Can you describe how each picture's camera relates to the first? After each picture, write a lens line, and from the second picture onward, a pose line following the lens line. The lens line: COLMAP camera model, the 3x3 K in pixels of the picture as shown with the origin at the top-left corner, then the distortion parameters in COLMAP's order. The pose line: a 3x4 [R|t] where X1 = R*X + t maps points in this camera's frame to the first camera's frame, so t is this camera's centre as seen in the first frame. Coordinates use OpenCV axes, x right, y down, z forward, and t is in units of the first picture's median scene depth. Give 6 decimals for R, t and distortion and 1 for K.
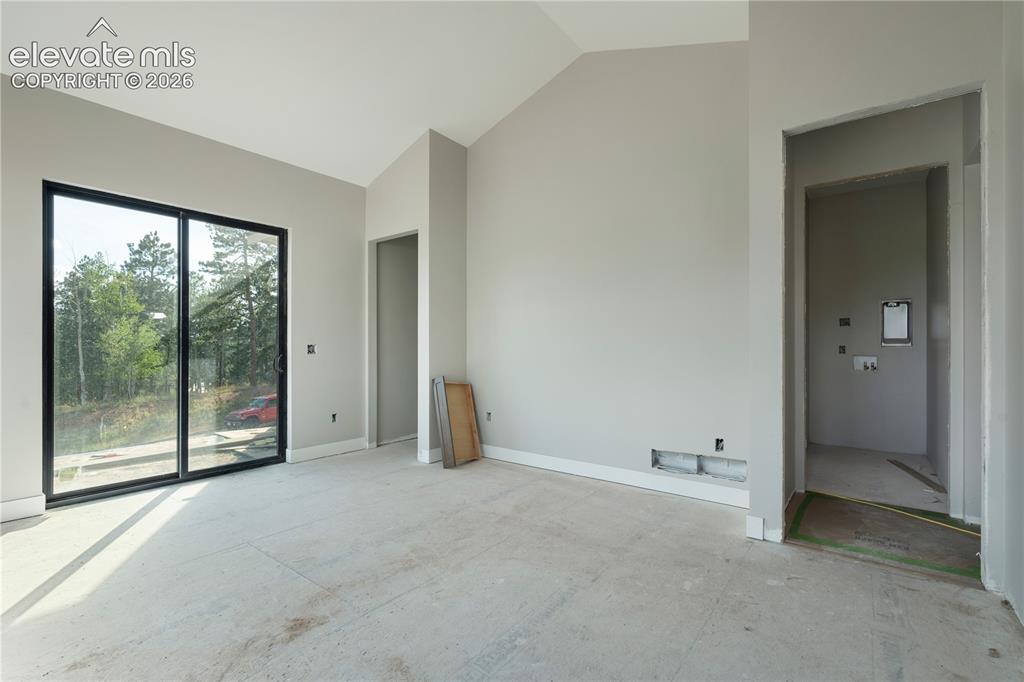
lens RADIAL K [[465.3, 0, 512.0], [0, 465.3, 341.0], [0, 0, 1]] dist [0.001397, -0.000126]
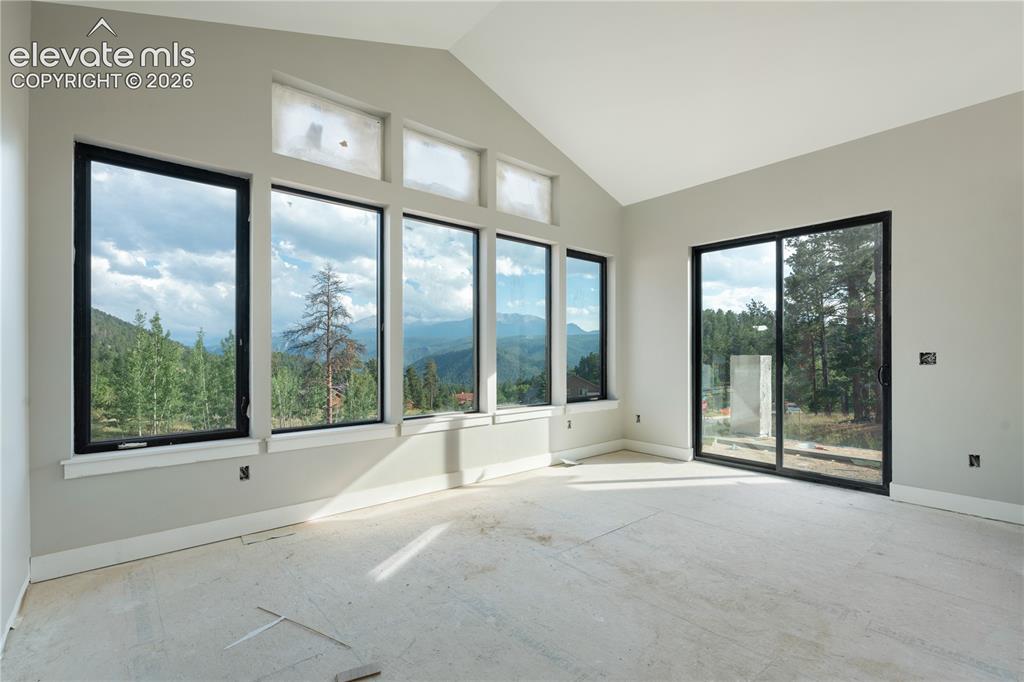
lens RADIAL K [[459.8, 0, 510.7], [0, 459.8, 352.1], [0, 0, 1]] dist [-0.000124, -0.000308]
pose [[-0.199390, -0.001104, -0.979920, 0.703523], [0.008958, 0.999956, -0.002949, 0.005287], [0.979879, -0.009366, -0.199372, 0.820642]]
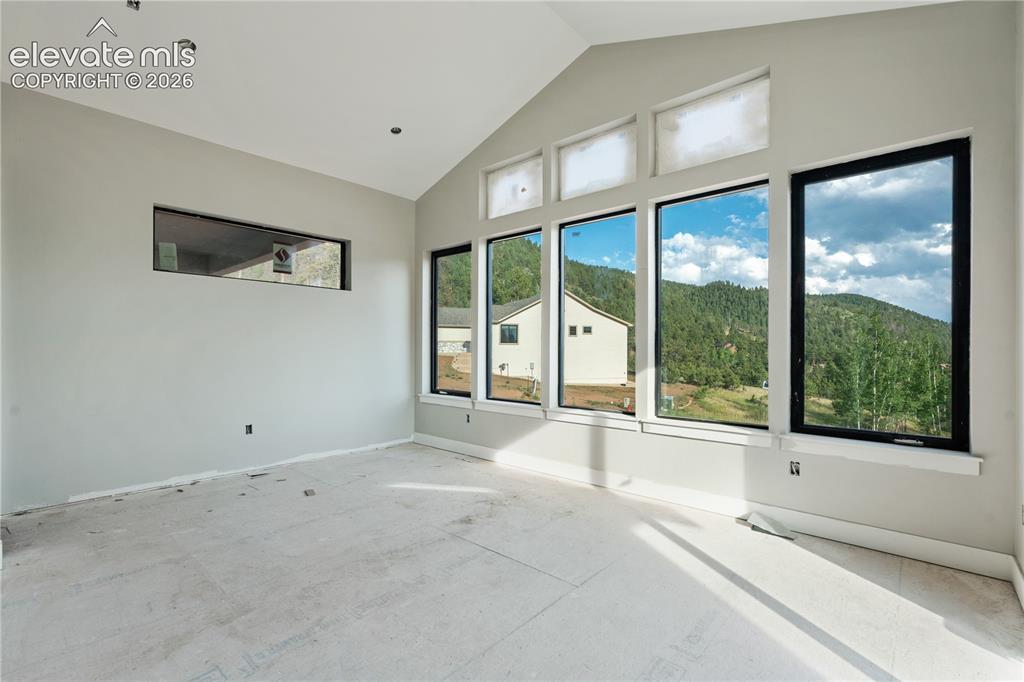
lens RADIAL K [[454.9, 0, 510.3], [0, 454.9, 348.0], [0, 0, 1]] dist [-0.002010, -0.000008]
pose [[-0.997843, -0.001778, 0.065615, -0.486193], [-0.002214, 0.999976, -0.006569, 0.011846], [-0.065602, -0.006701, -0.997823, 1.760876]]
